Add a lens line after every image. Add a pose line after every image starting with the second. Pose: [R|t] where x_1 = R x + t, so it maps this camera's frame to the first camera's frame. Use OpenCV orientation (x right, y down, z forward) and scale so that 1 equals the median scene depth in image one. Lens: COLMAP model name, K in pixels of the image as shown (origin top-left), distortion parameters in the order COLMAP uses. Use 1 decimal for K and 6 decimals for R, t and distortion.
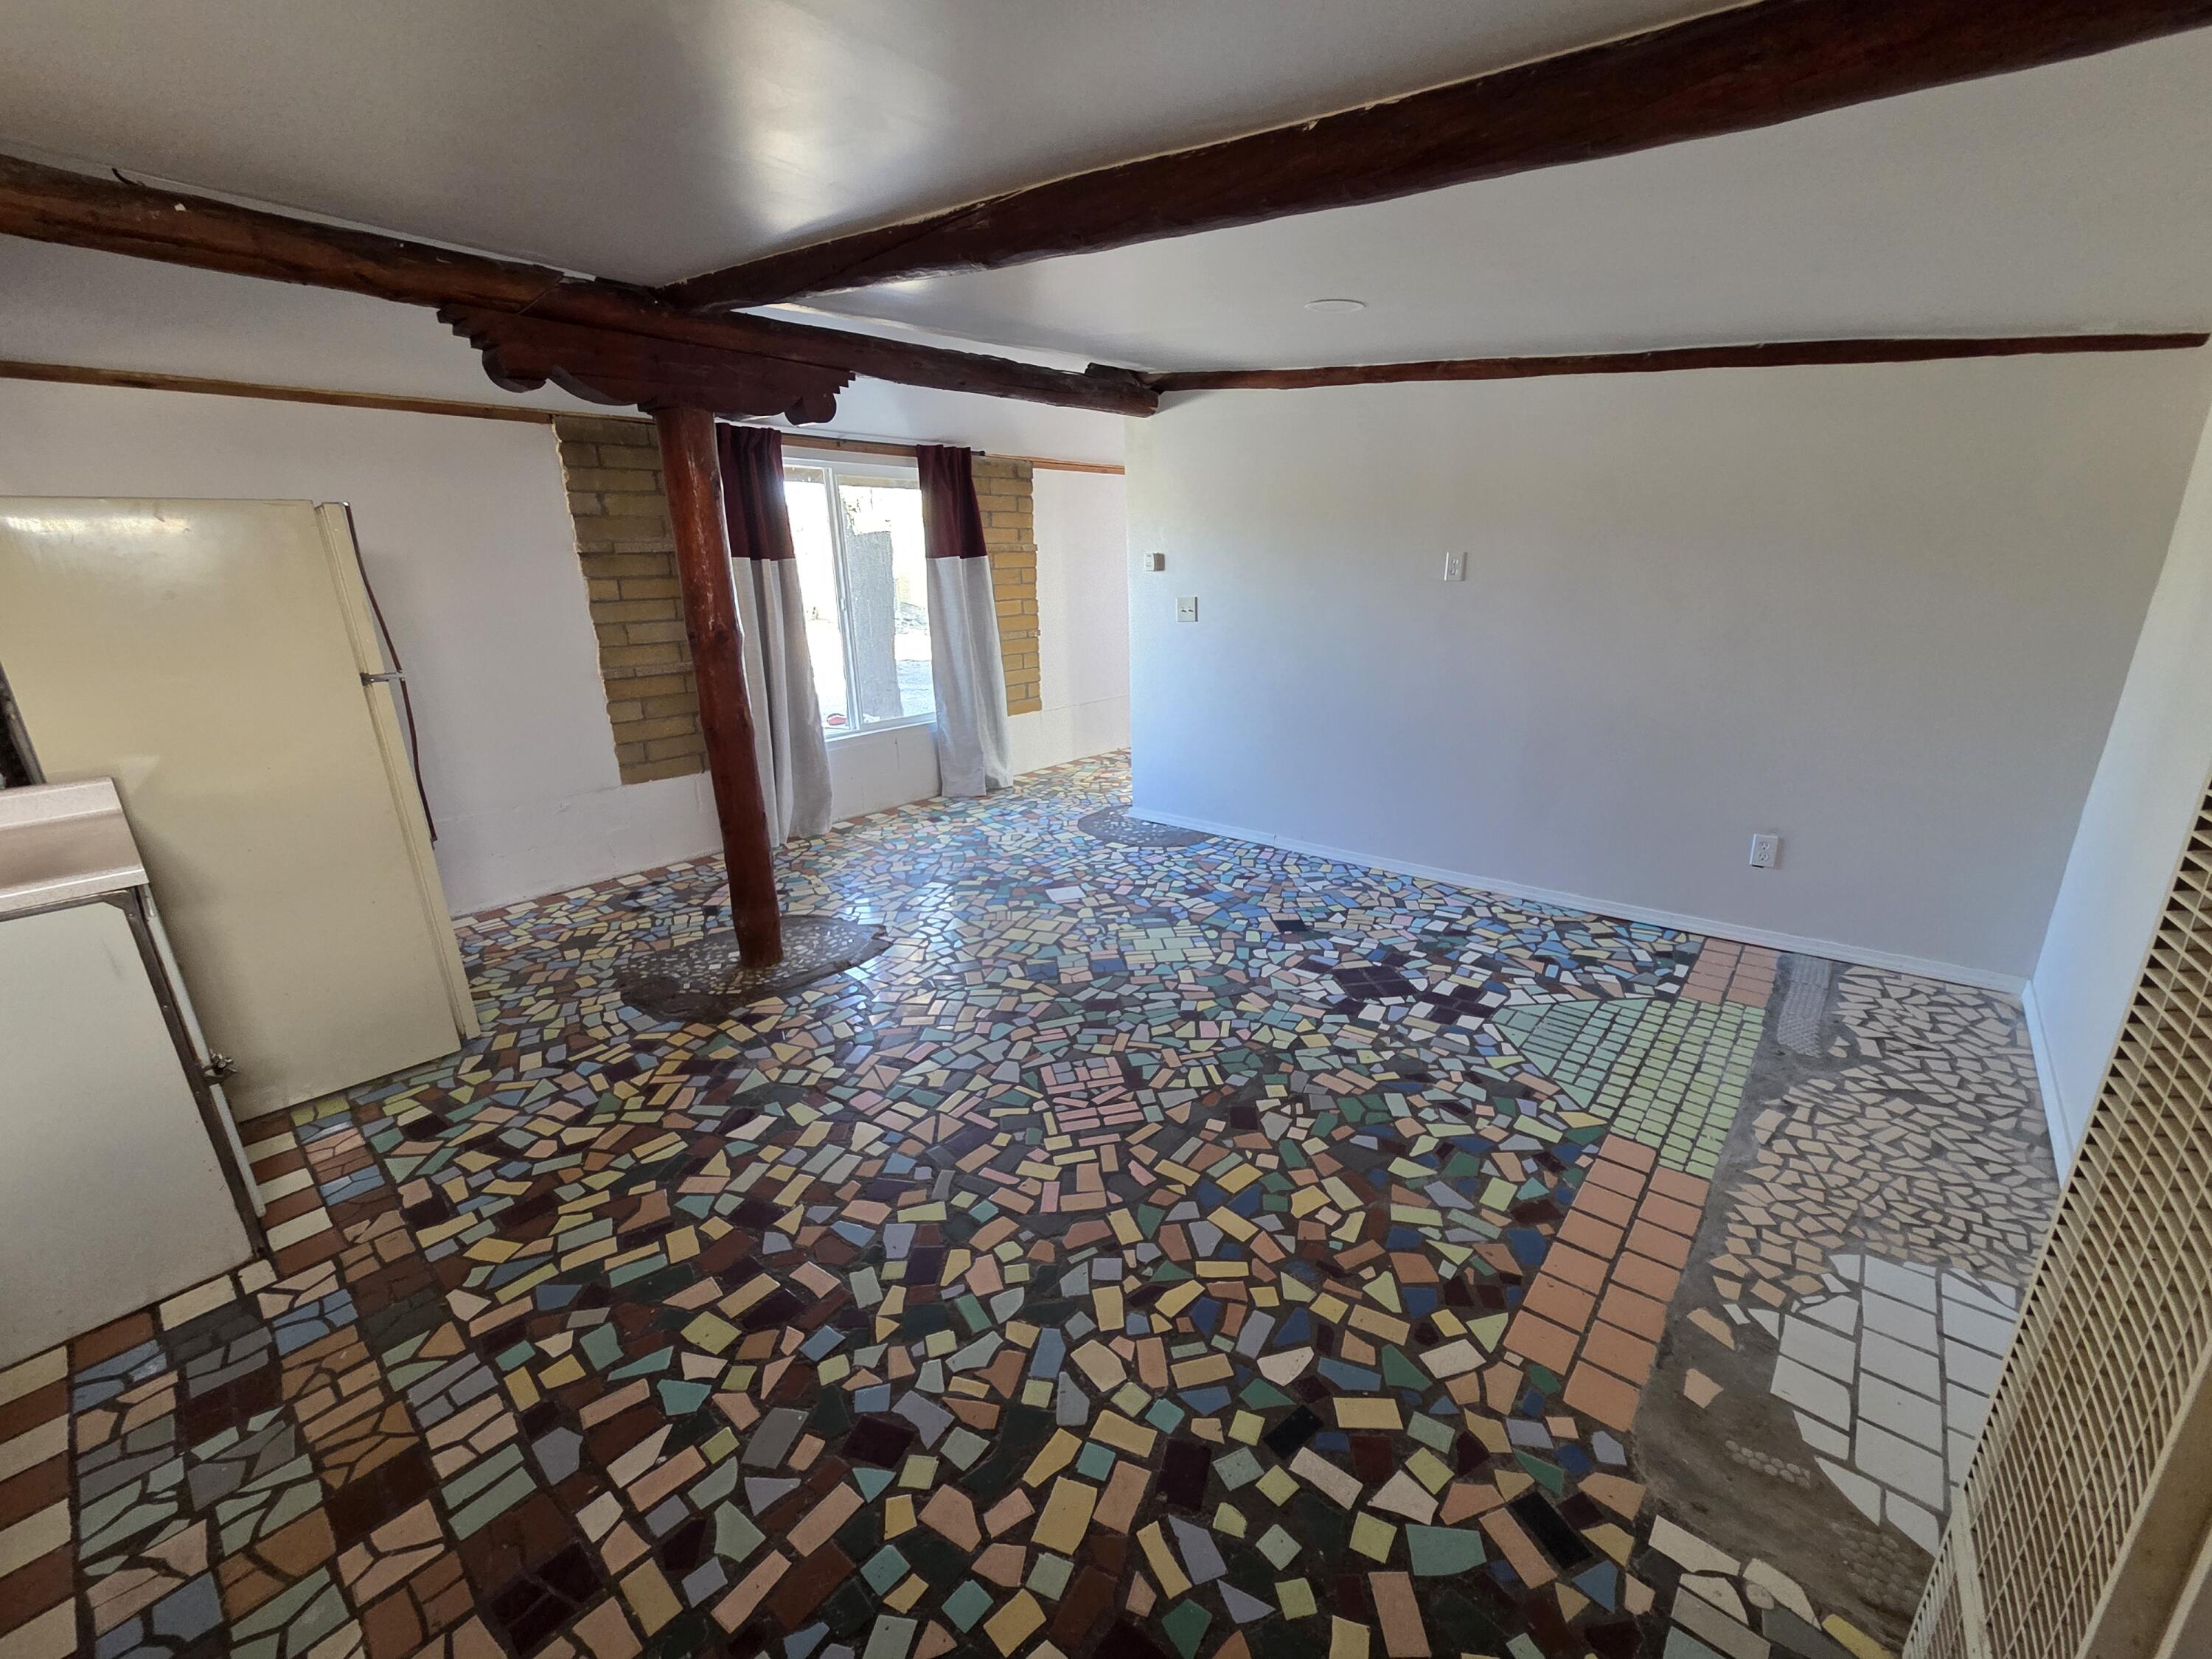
lens RADIAL K [[906.3, 0, 1104.8], [0, 906.3, 835.2], [0, 0, 1]] dist [0.001430, 0.000096]
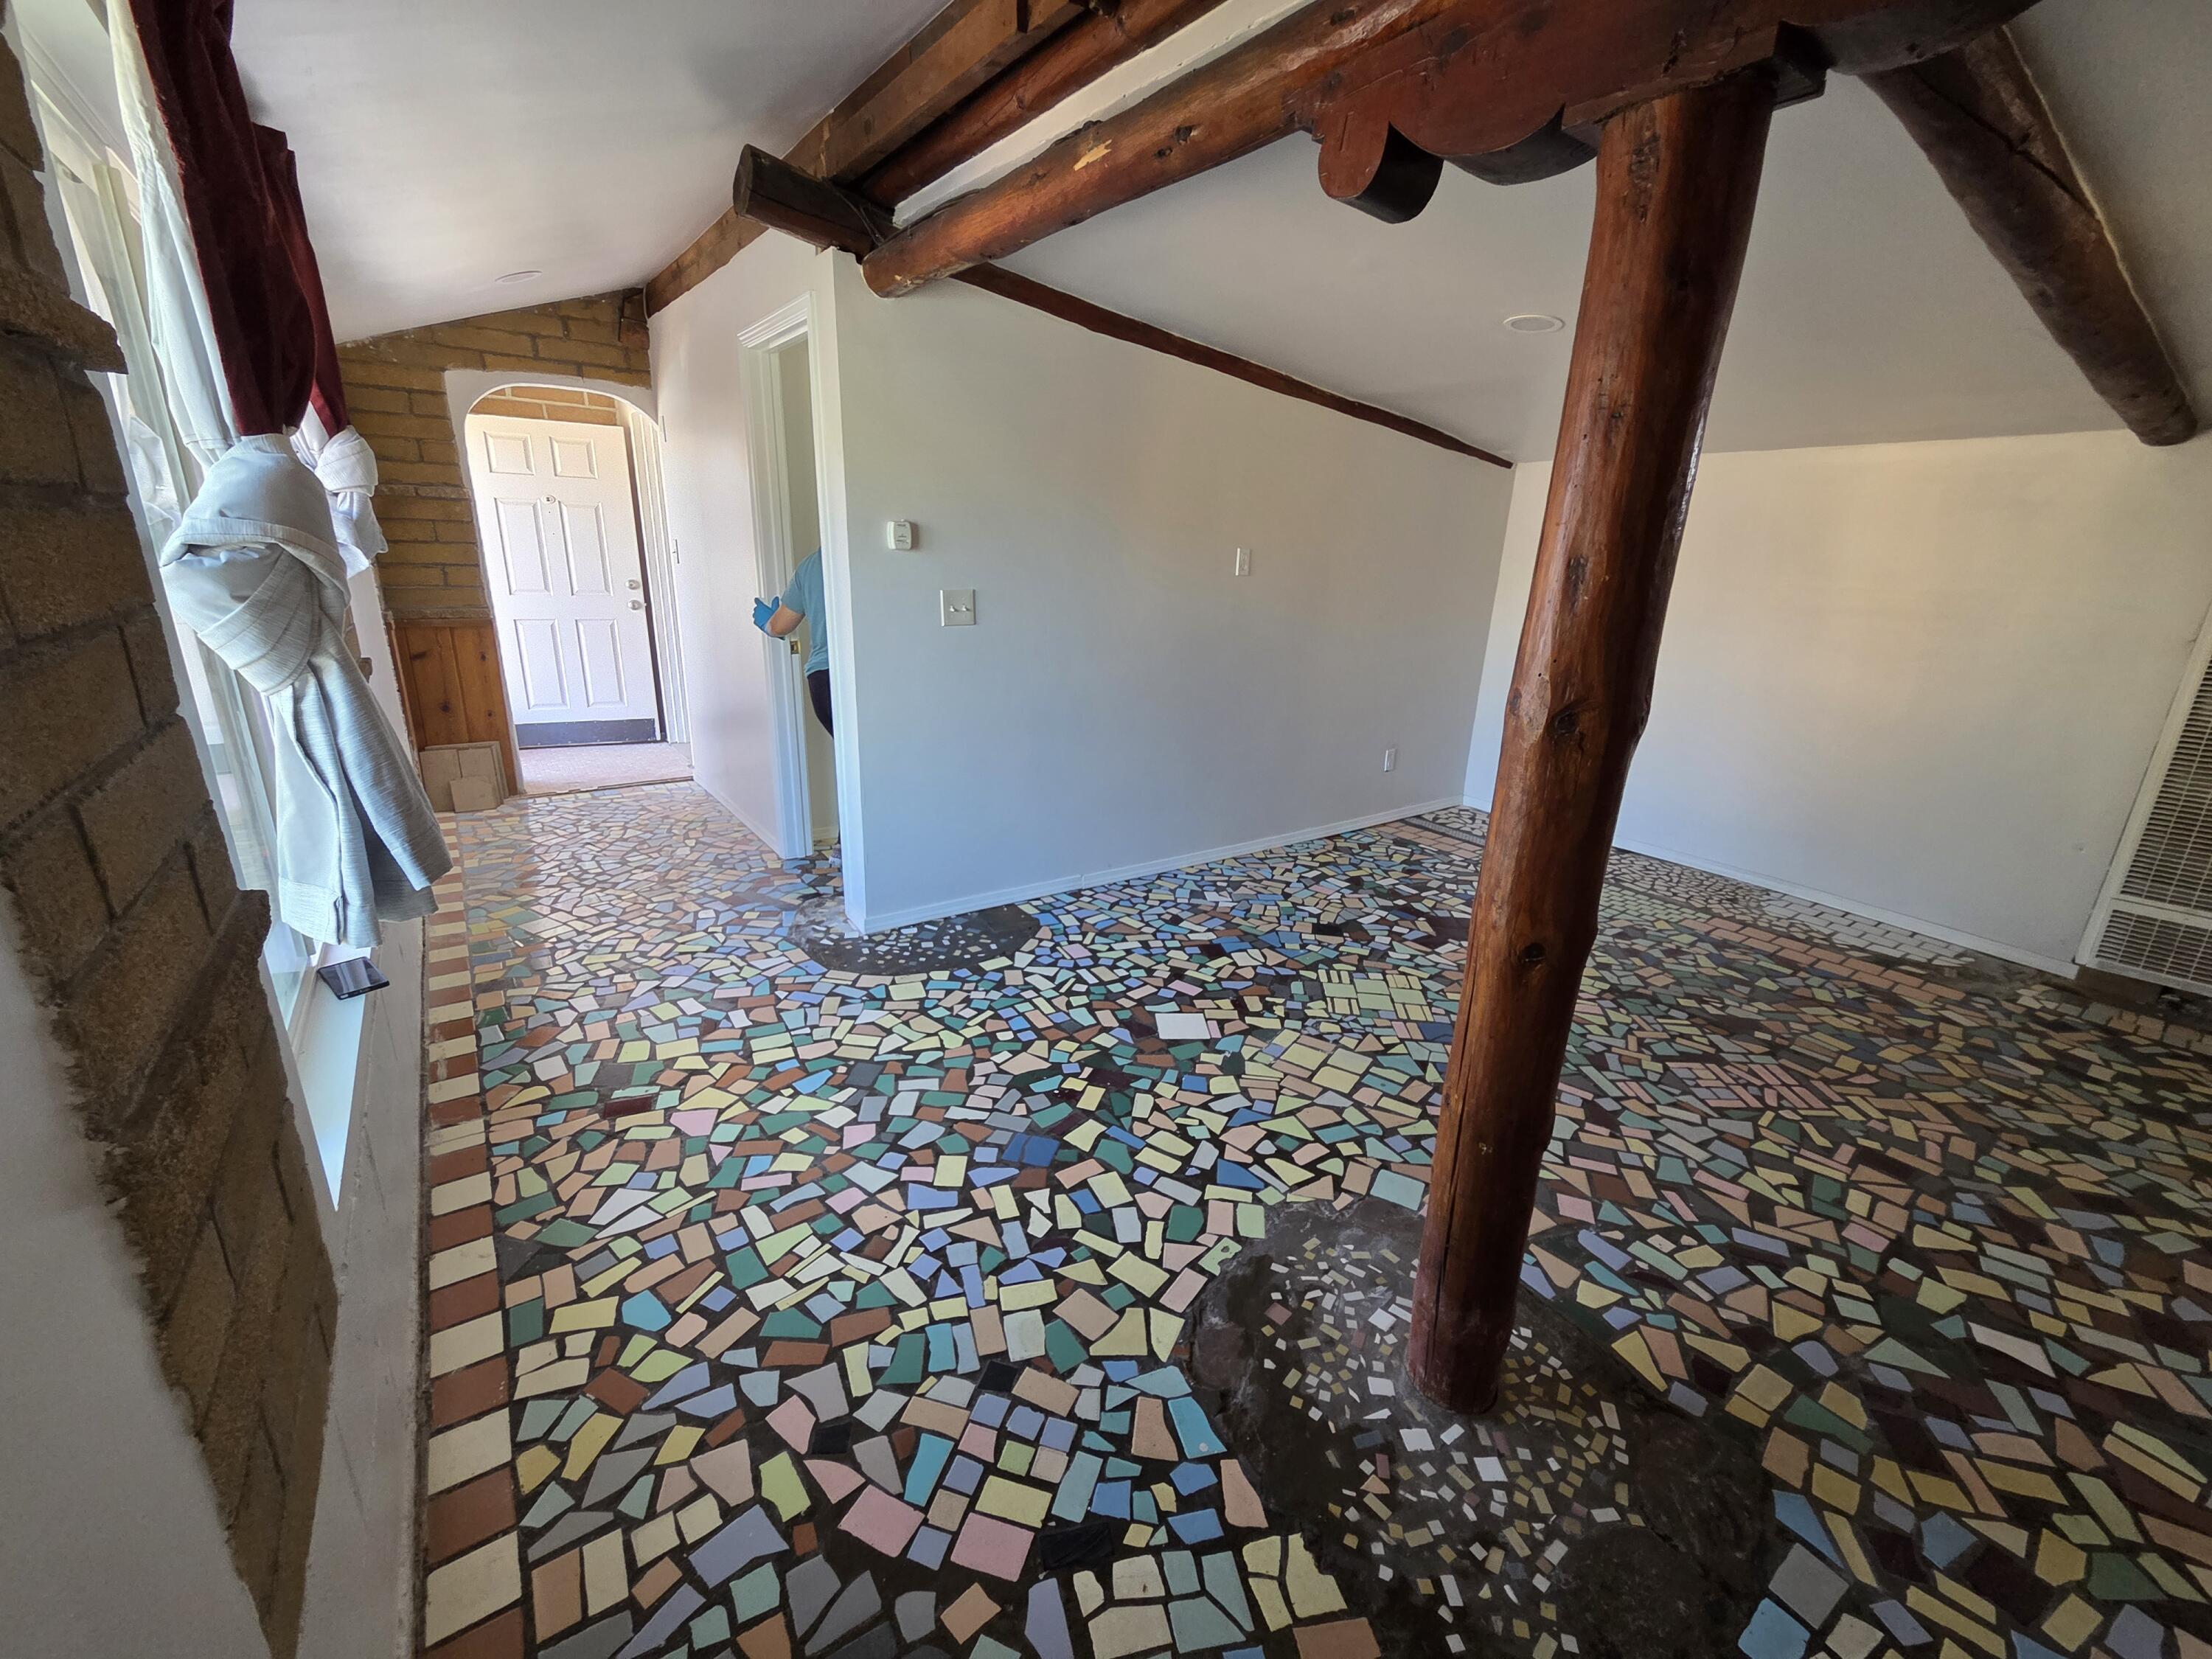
lens RADIAL K [[906.3, 0, 1111.9], [0, 906.3, 839.8], [0, 0, 1]] dist [0.001430, 0.000096]
pose [[0.224172, -0.264812, 0.937882, -0.930102], [0.235811, 0.948516, 0.211451, -0.320044], [-0.945590, 0.173762, 0.275076, 1.167332]]
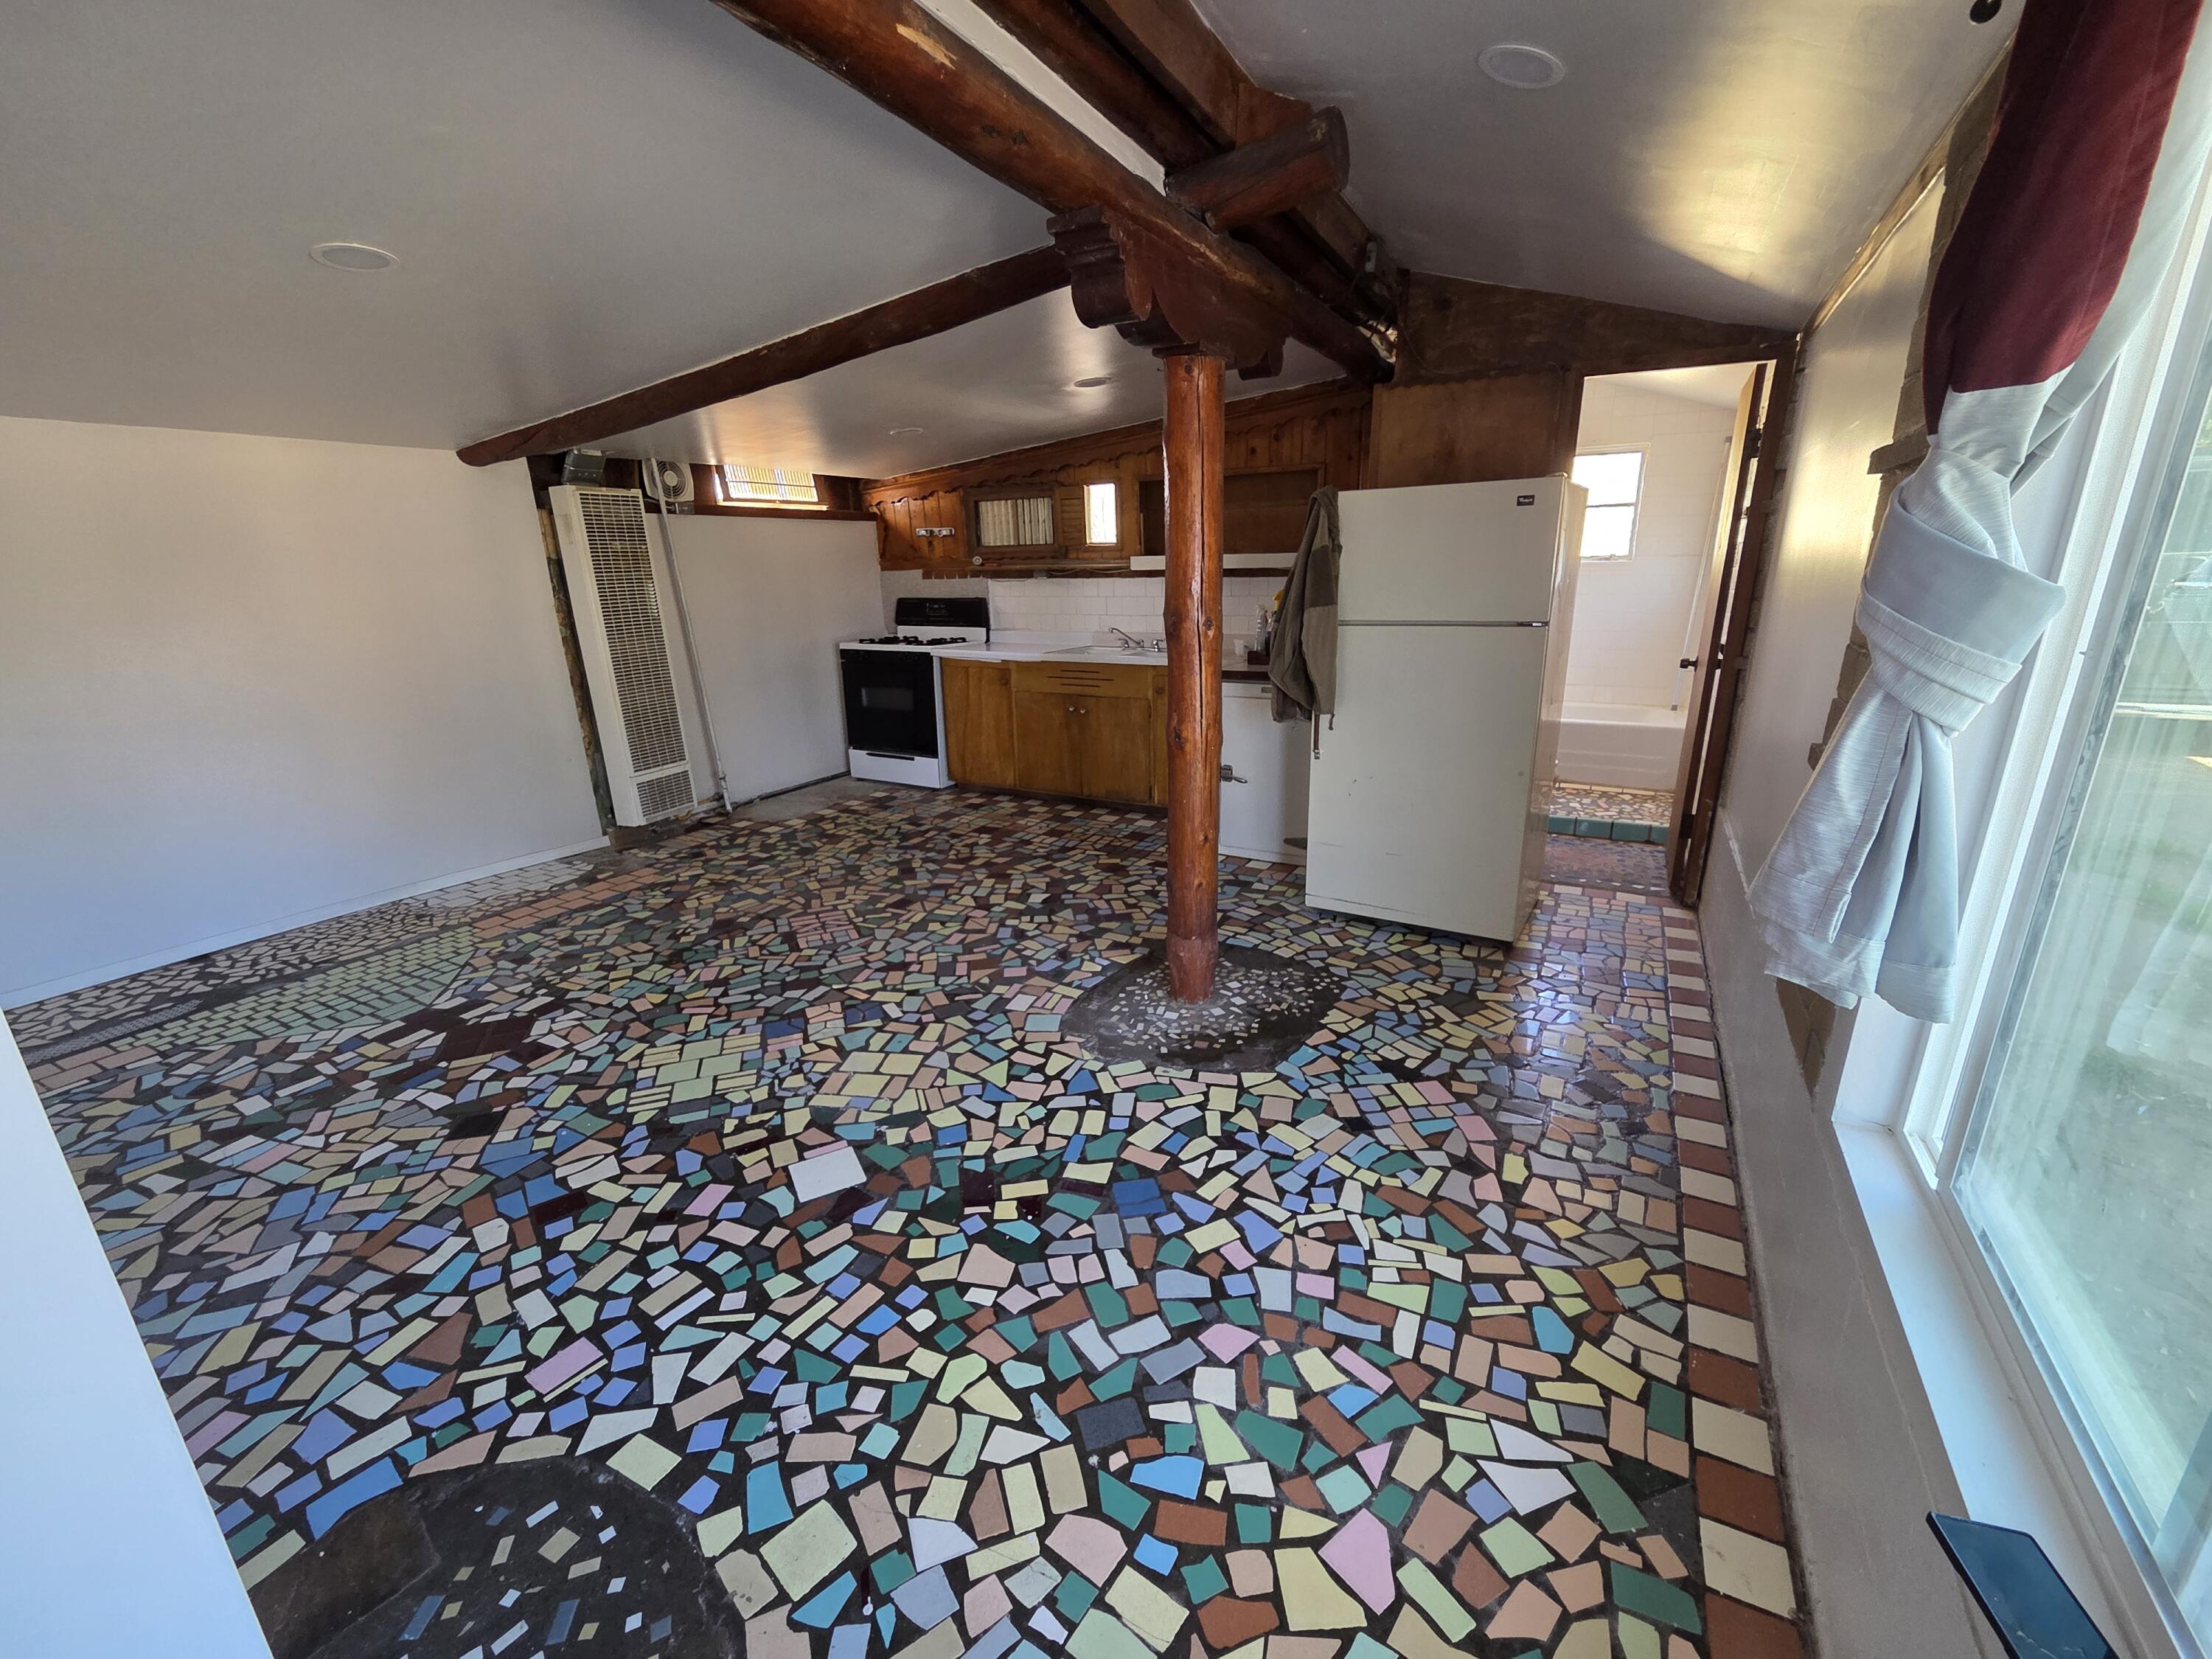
lens RADIAL K [[906.3, 0, 1112.4], [0, 906.3, 837.9], [0, 0, 1]] dist [0.001430, 0.000096]
pose [[-0.974738, 0.107754, -0.195640, -0.173276], [-0.017993, 0.835198, 0.549655, -0.556525], [0.222625, 0.539290, -0.812160, 1.906929]]
